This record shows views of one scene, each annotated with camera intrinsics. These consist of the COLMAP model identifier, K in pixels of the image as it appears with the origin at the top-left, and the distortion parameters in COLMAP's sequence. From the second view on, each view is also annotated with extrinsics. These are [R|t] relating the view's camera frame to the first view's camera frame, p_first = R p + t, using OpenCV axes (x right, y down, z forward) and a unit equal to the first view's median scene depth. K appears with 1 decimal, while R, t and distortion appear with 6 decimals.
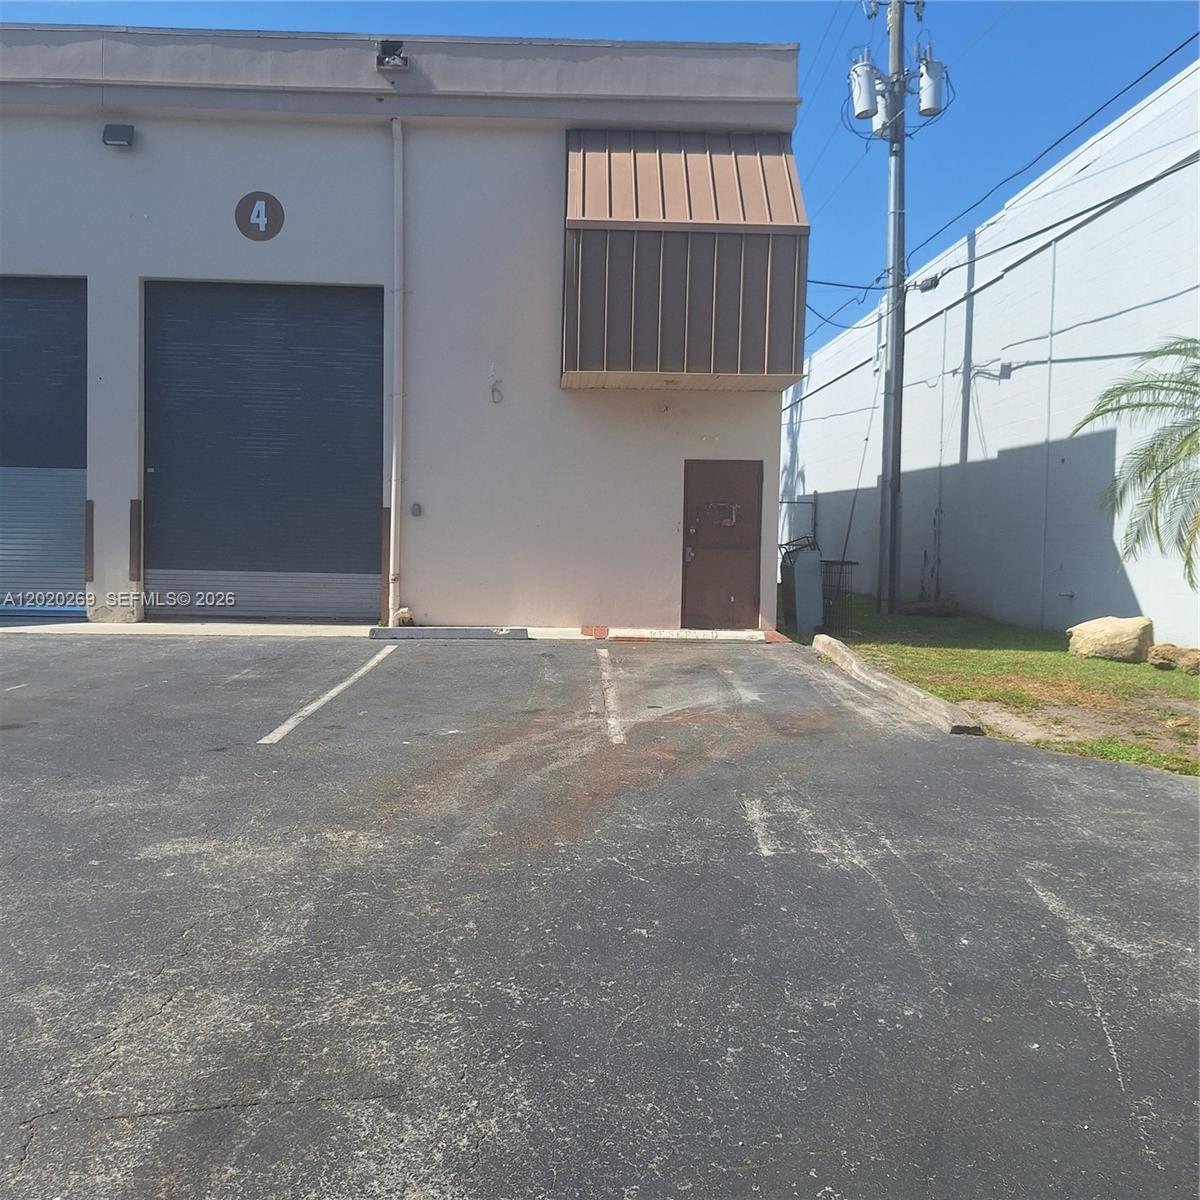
lens RADIAL K [[1134.4, 0, 600.0], [0, 1134.4, 600.0], [0, 0, 1]] dist [0.075864, -0.017203]
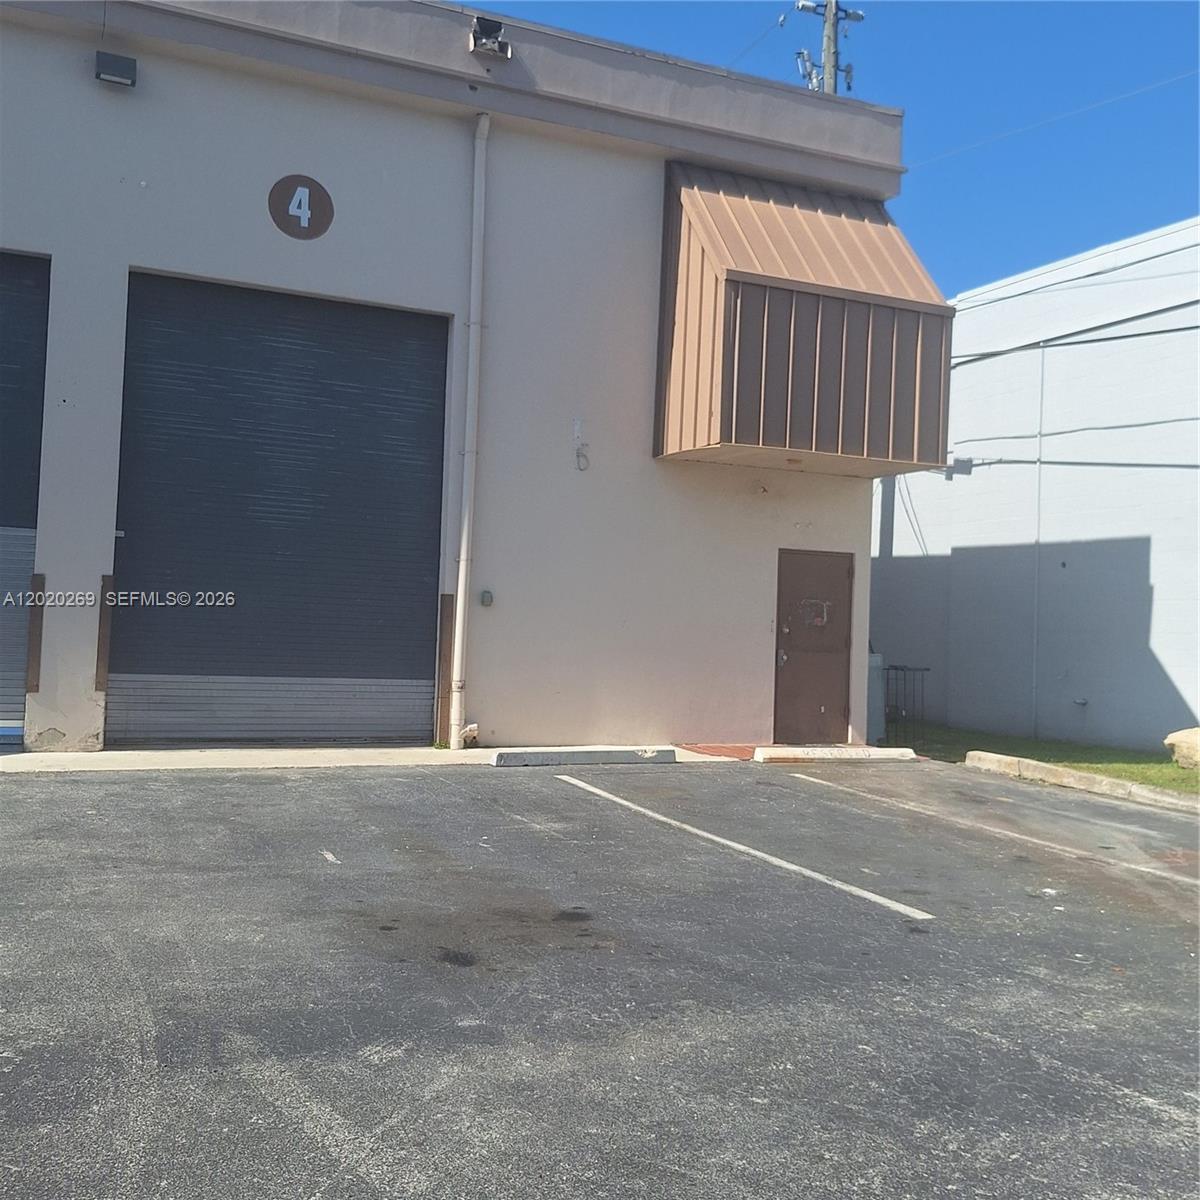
lens RADIAL K [[1343.5, 0, 600.0], [0, 1343.5, 600.0], [0, 0, 1]] dist [0.086810, 0.019511]
pose [[0.911562, 0.025224, 0.410388, -0.474537], [0.001458, 0.997912, -0.064574, -0.018163], [-0.411159, 0.059462, 0.909622, 0.122645]]
